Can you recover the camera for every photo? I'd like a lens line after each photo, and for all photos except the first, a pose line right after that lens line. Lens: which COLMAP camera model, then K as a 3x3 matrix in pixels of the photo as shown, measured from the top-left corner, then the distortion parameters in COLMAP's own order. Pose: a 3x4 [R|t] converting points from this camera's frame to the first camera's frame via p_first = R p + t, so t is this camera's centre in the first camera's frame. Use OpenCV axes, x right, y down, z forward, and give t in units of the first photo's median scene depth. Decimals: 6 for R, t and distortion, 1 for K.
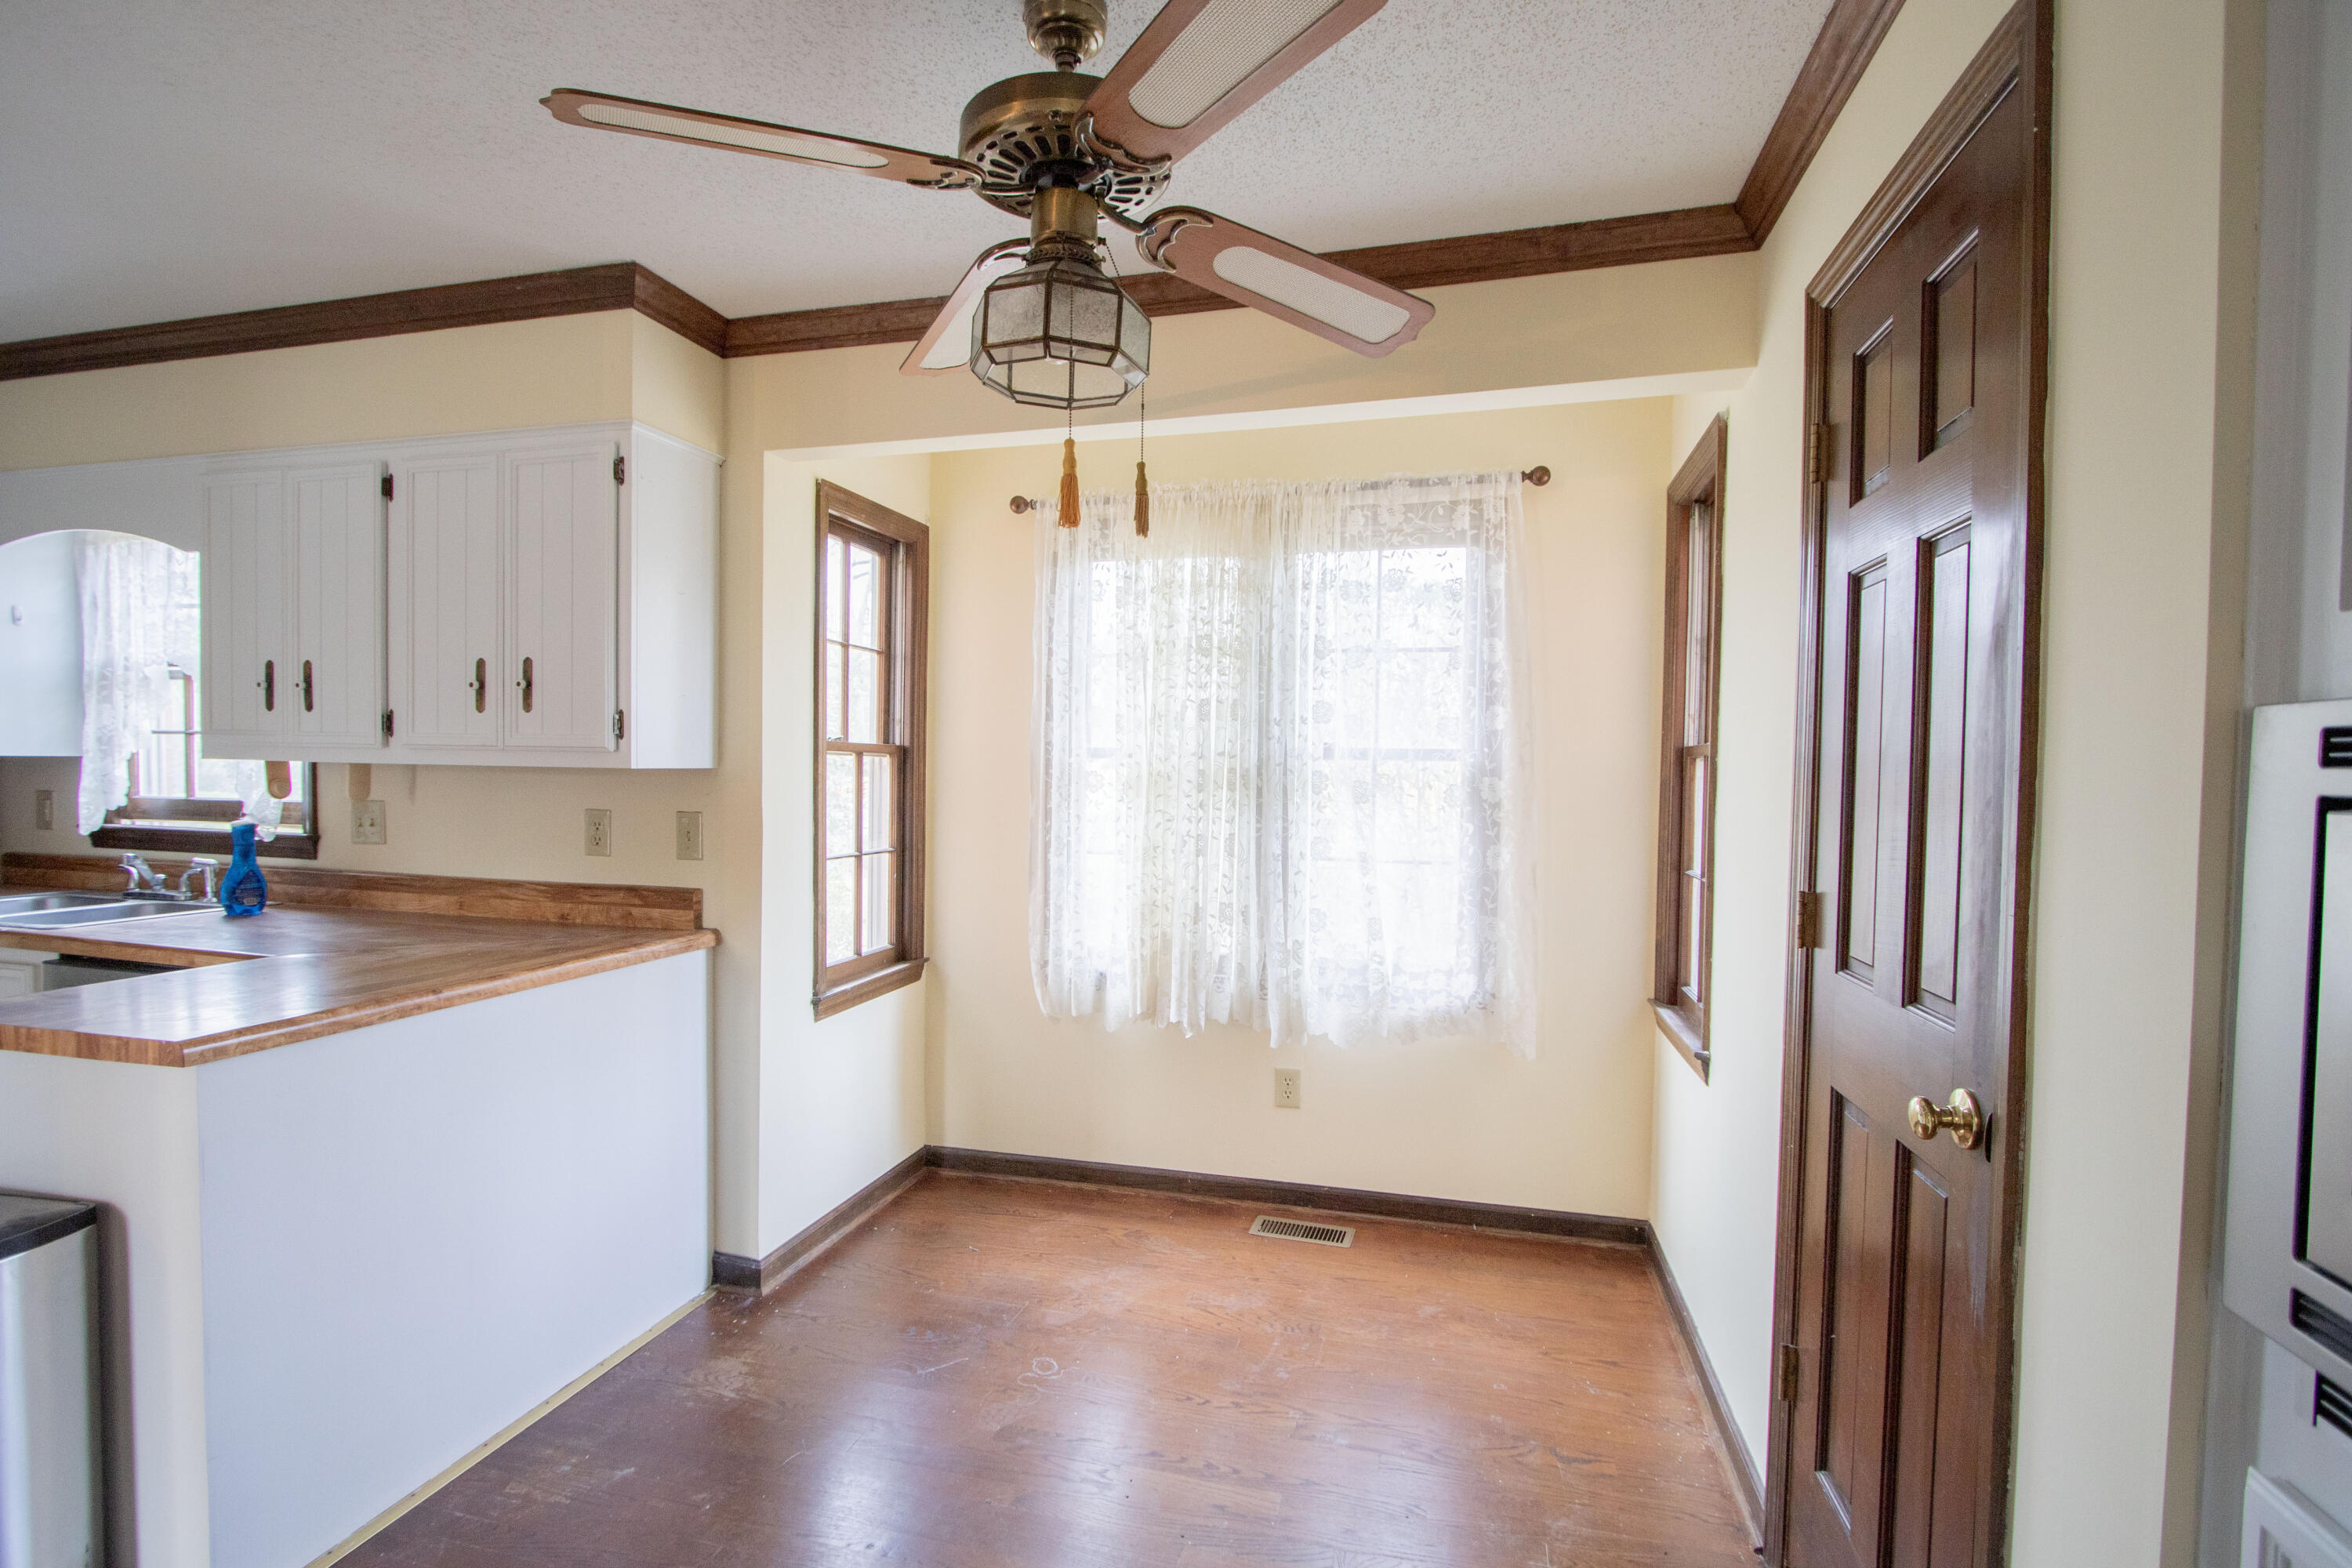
lens RADIAL K [[1077.6, 0, 1183.3], [0, 1077.6, 811.0], [0, 0, 1]] dist [-0.014094, -0.000366]
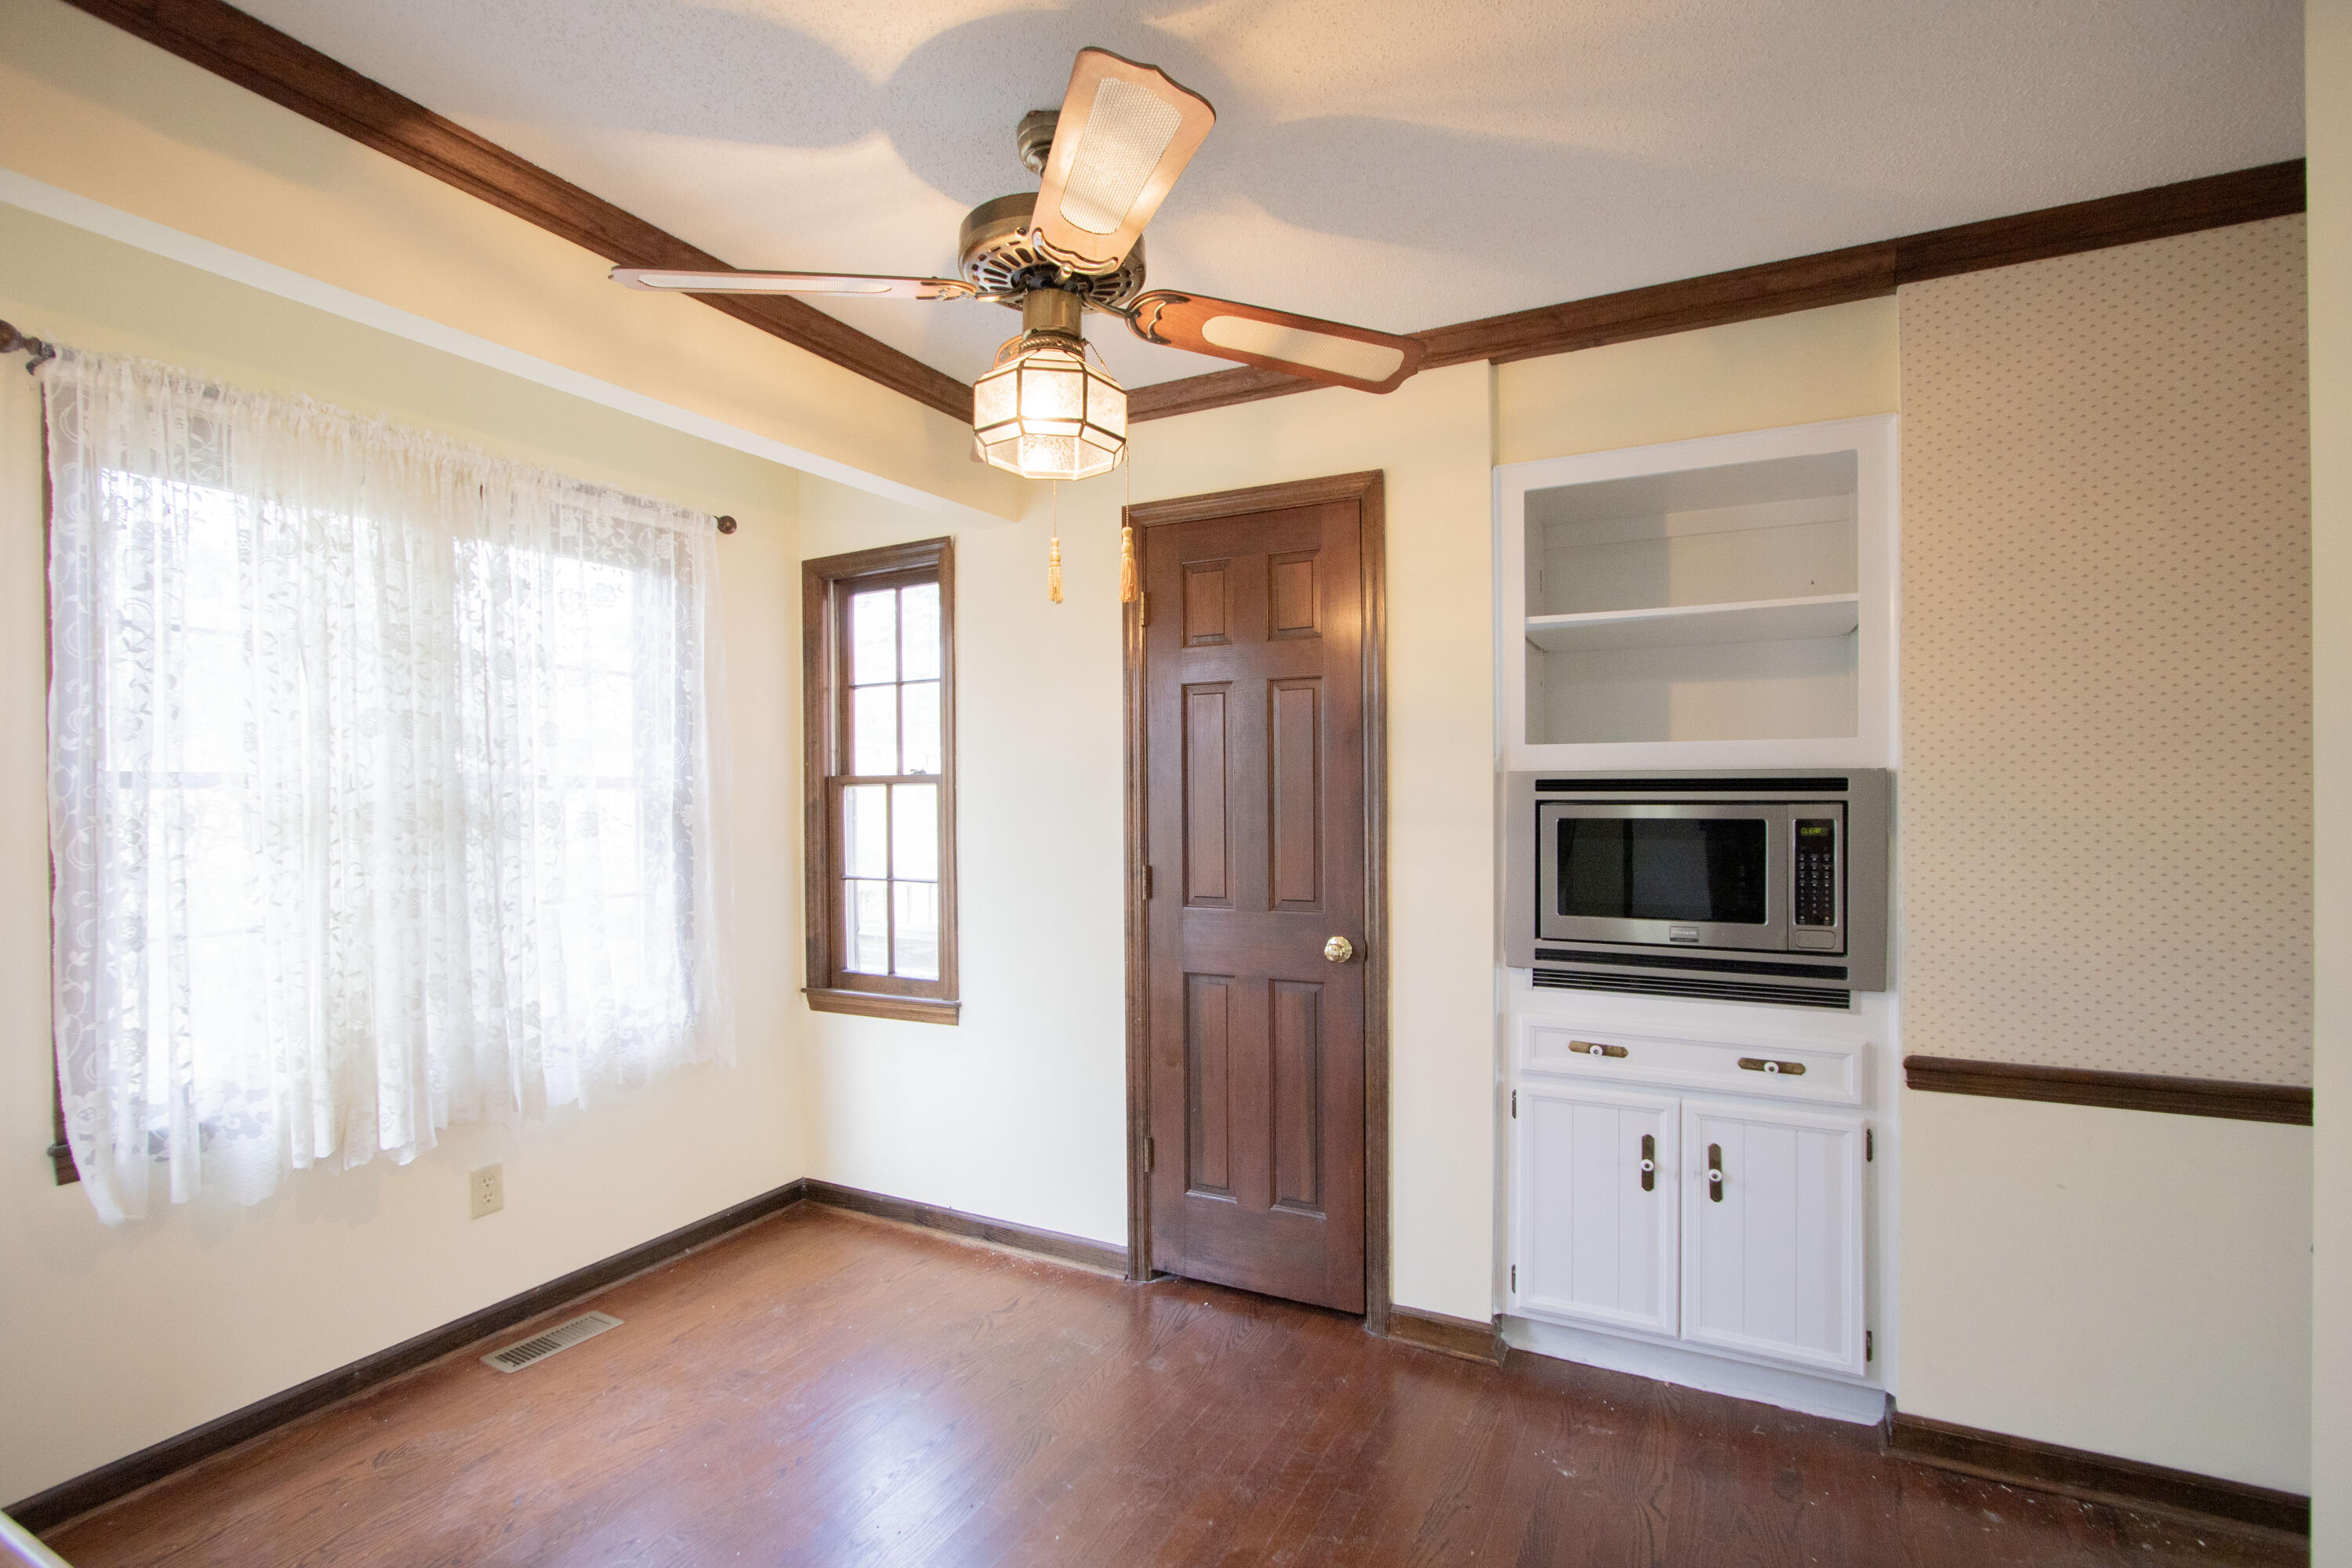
lens RADIAL K [[1077.6, 0, 1168.8], [0, 1077.6, 801.5], [0, 0, 1]] dist [-0.014094, -0.000366]
pose [[0.226844, -0.019496, 0.973736, -0.624838], [0.044923, 0.998945, 0.009535, -0.023611], [-0.972895, 0.041580, 0.227481, 0.330085]]
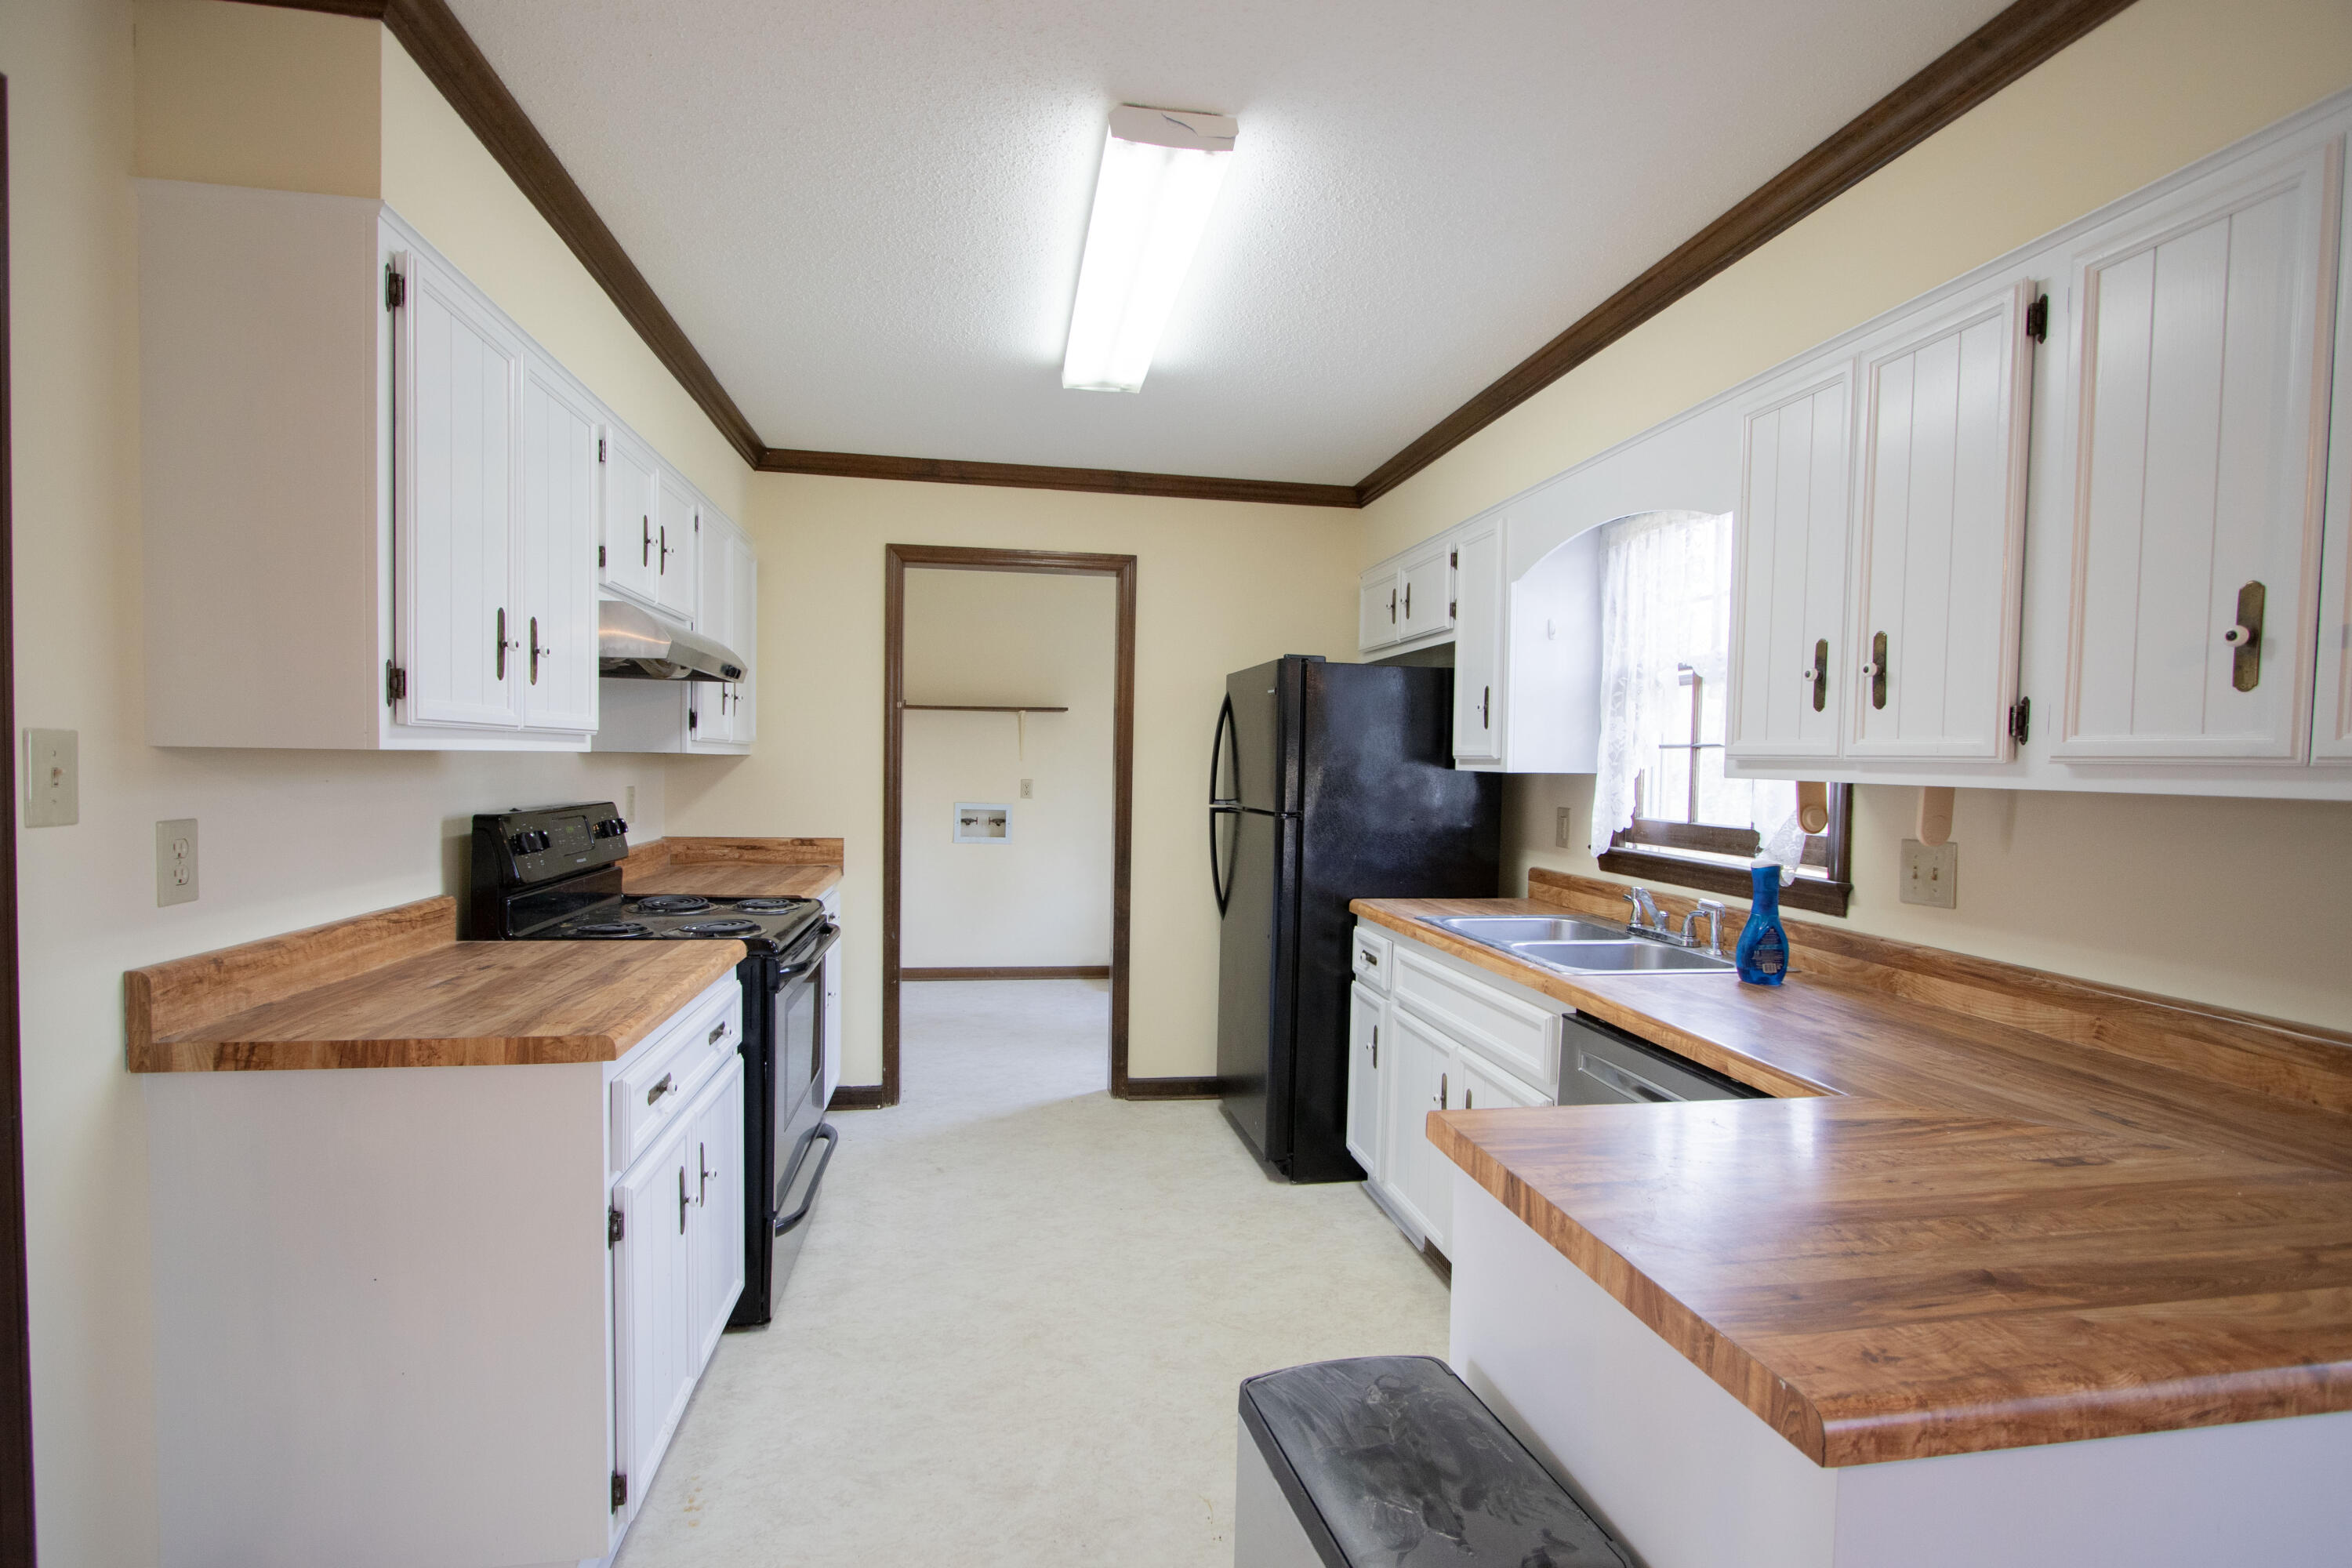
lens RADIAL K [[1077.6, 0, 1155.3], [0, 1077.6, 795.2], [0, 0, 1]] dist [-0.014094, -0.000366]
pose [[0.391421, 0.021152, -0.919969, -0.319726], [-0.047998, 0.998844, 0.002544, -0.016126], [0.918959, 0.043161, 0.391984, 0.273398]]
